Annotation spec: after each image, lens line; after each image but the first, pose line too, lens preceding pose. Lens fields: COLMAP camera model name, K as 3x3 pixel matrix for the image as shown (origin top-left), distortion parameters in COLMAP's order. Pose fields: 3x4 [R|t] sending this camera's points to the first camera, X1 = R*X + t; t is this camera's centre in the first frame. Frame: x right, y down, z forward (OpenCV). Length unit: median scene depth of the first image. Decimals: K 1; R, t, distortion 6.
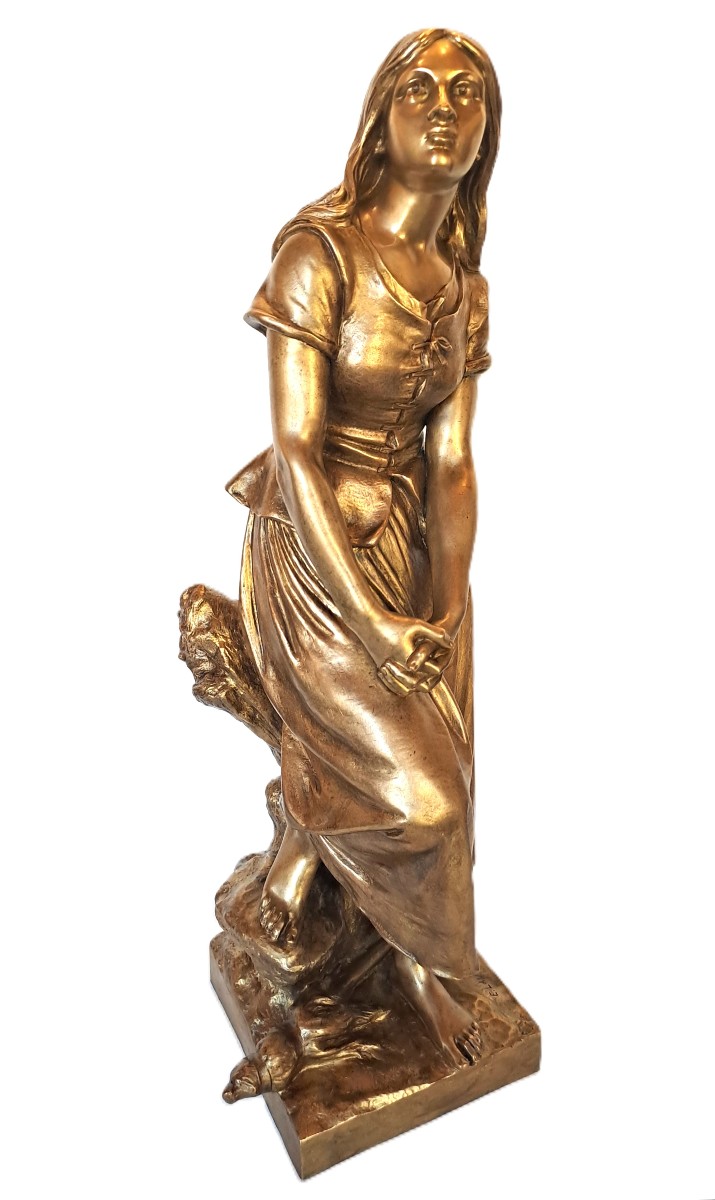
lens RADIAL K [[851.4, 0, 357.5], [0, 851.4, 600.0], [0, 0, 1]] dist [0.002947, -0.001253]
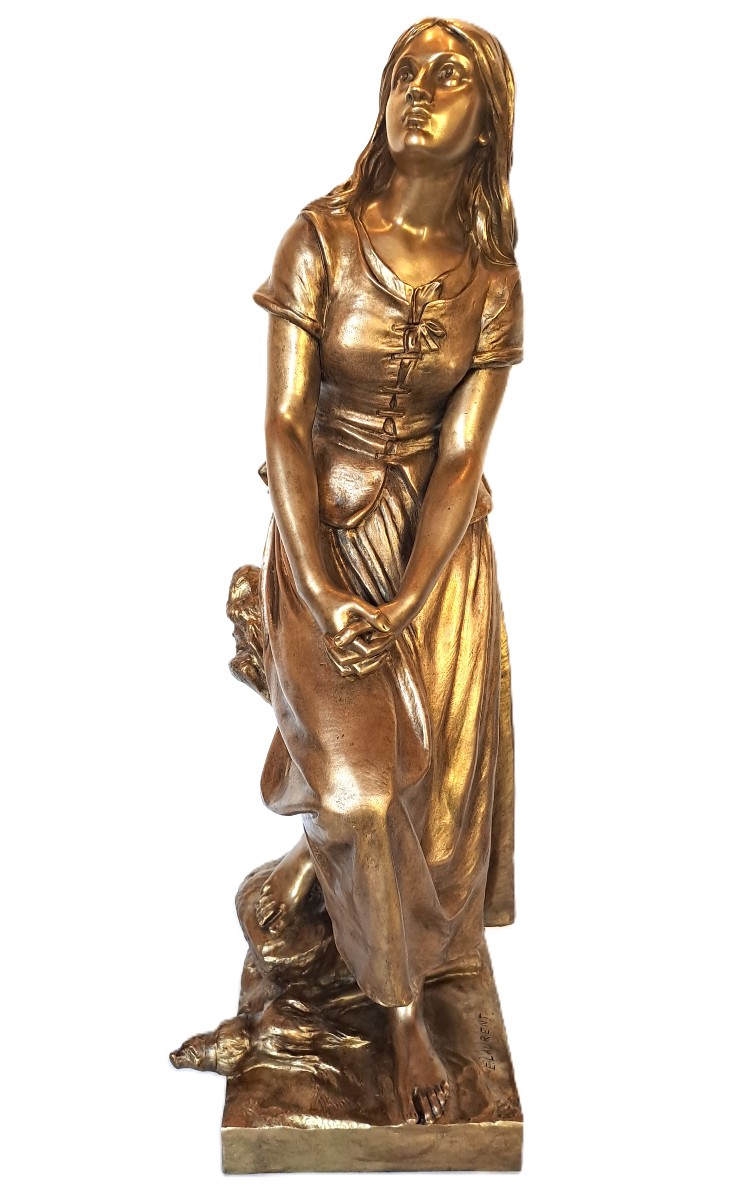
lens RADIAL K [[857.4, 0, 406.0], [0, 857.4, 615.4], [0, 0, 1]] dist [0.000438, 0.001473]
pose [[0.913702, 0.127173, -0.385973, 0.471714], [-0.163659, 0.984500, -0.063046, 0.089619], [0.371972, 0.120773, 0.920353, 0.109584]]
